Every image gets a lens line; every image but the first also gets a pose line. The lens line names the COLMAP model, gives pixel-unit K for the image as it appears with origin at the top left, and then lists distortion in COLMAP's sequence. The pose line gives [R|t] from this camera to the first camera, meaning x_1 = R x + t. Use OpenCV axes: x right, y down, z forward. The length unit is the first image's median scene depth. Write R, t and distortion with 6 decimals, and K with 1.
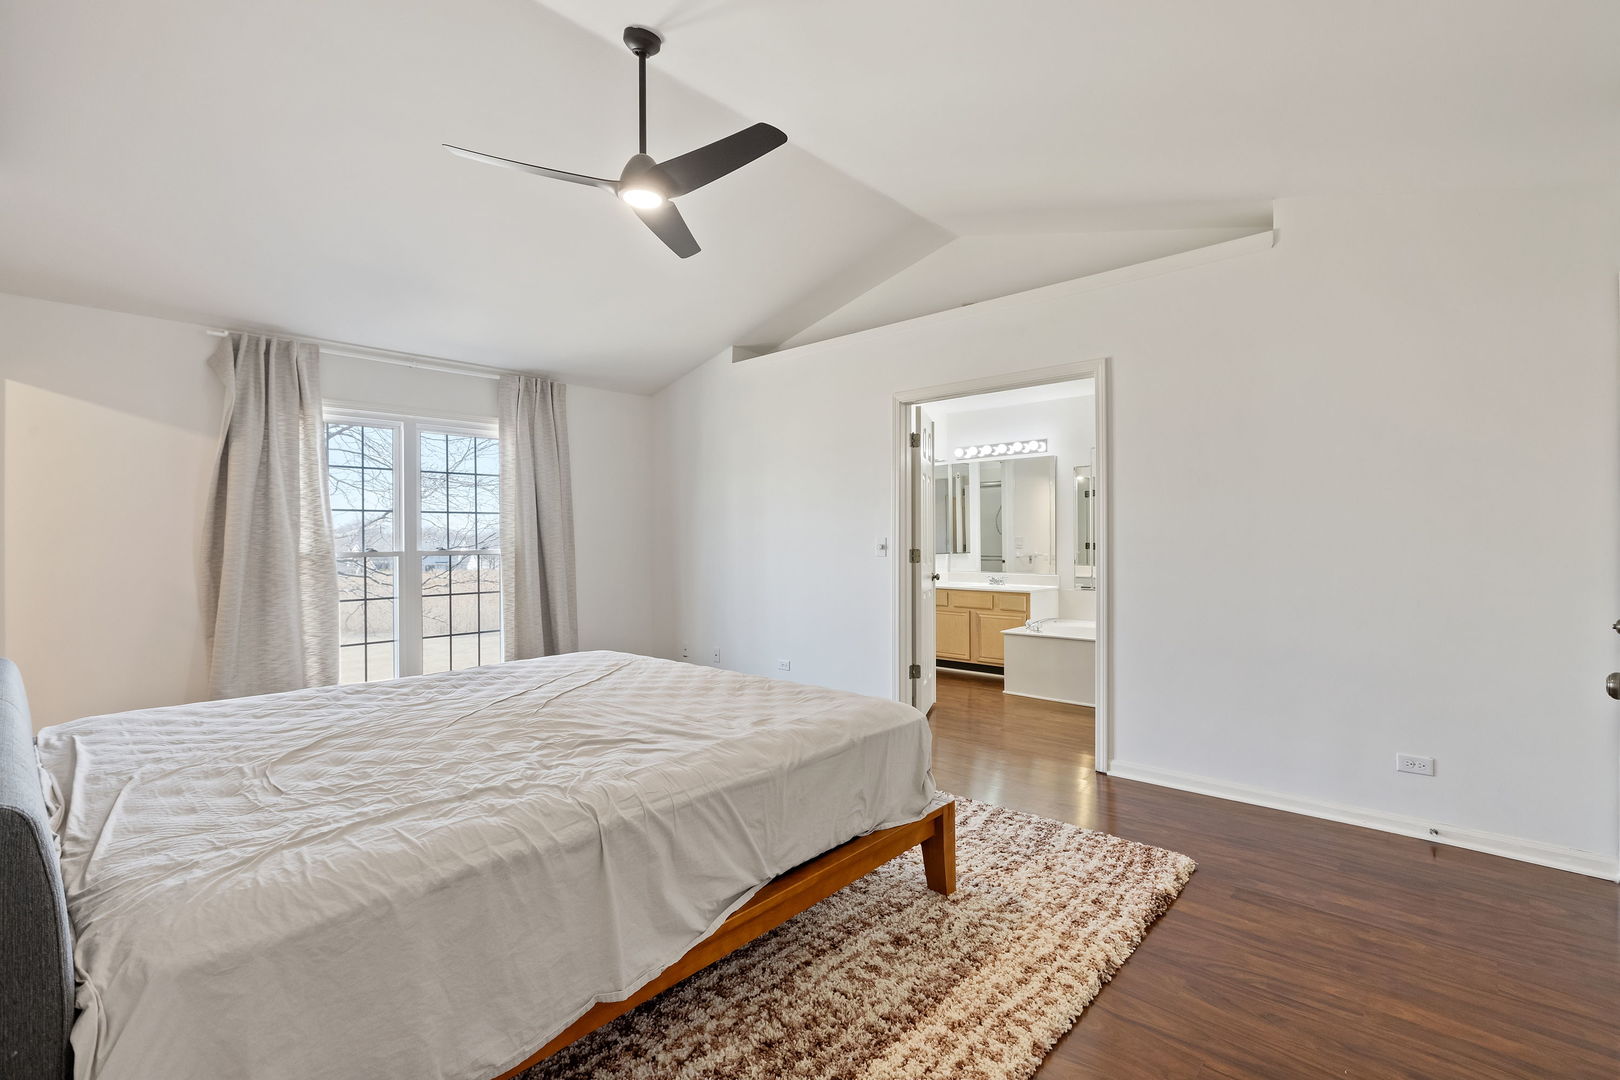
lens RADIAL K [[735.2, 0, 805.3], [0, 735.2, 543.3], [0, 0, 1]] dist [-0.003586, -0.000185]
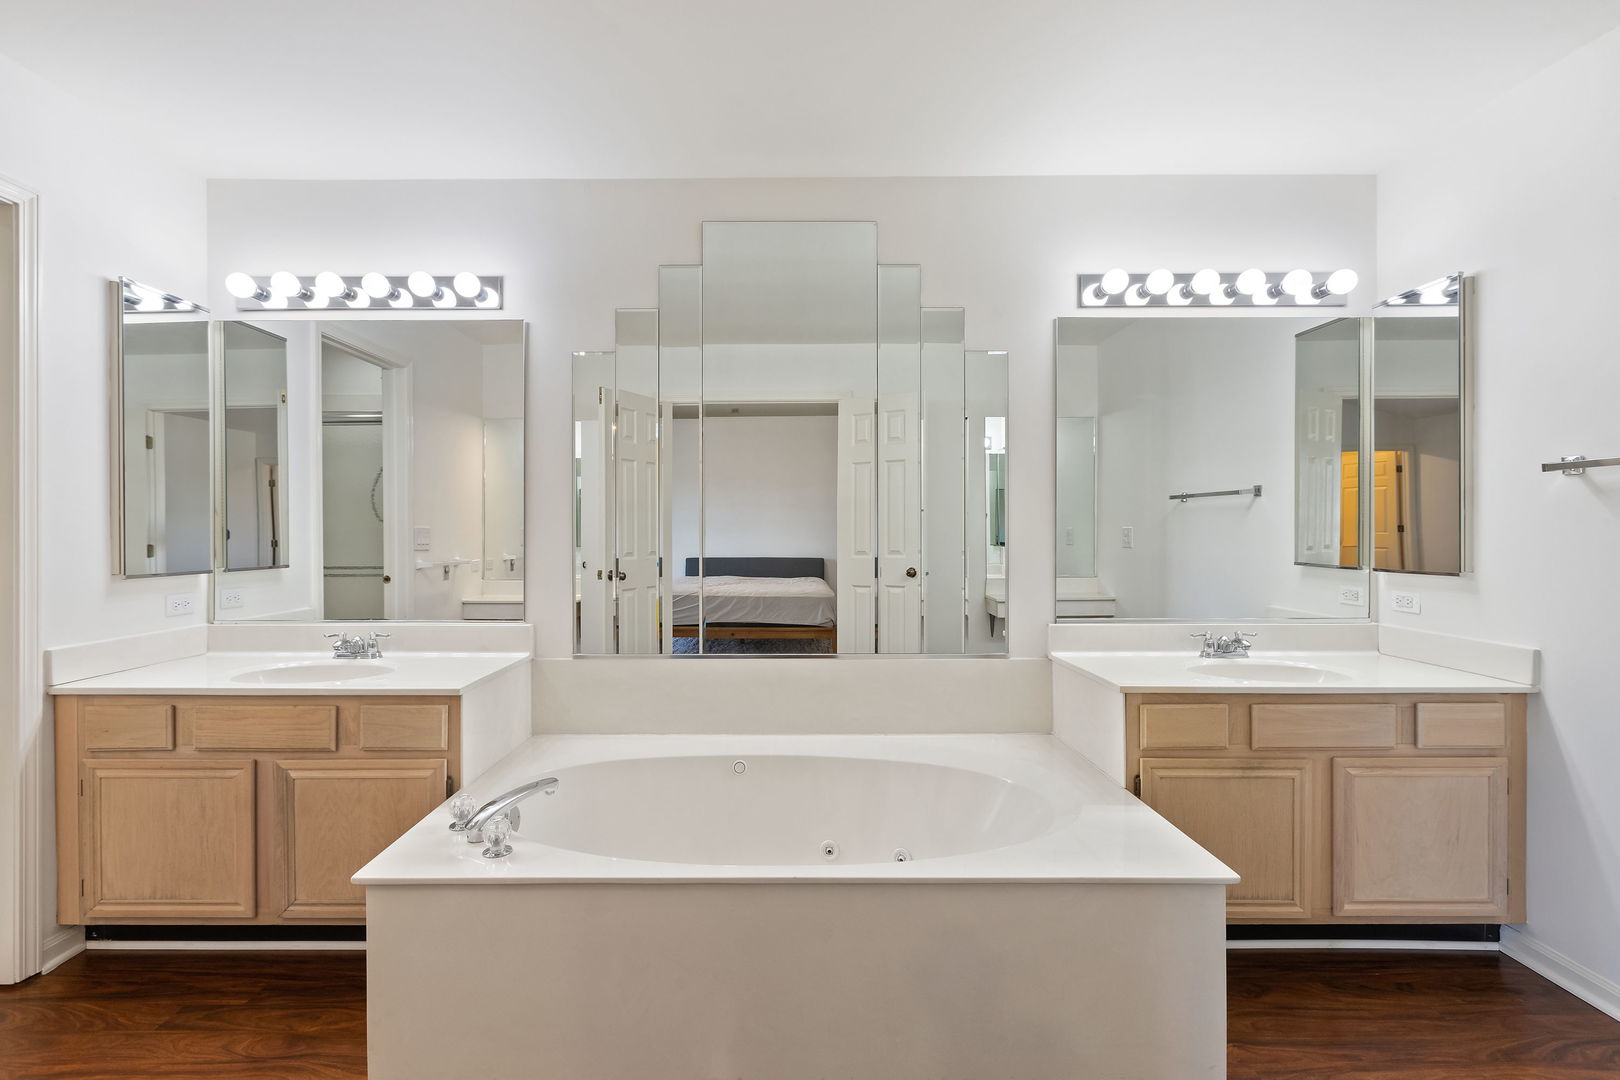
lens RADIAL K [[735.2, 0, 800.3], [0, 735.2, 536.7], [0, 0, 1]] dist [-0.003586, -0.000185]
pose [[0.722637, 0.005815, 0.691203, 0.169707], [-0.005472, 0.999981, -0.002692, -0.003780], [-0.691206, -0.001837, 0.722655, 0.594548]]
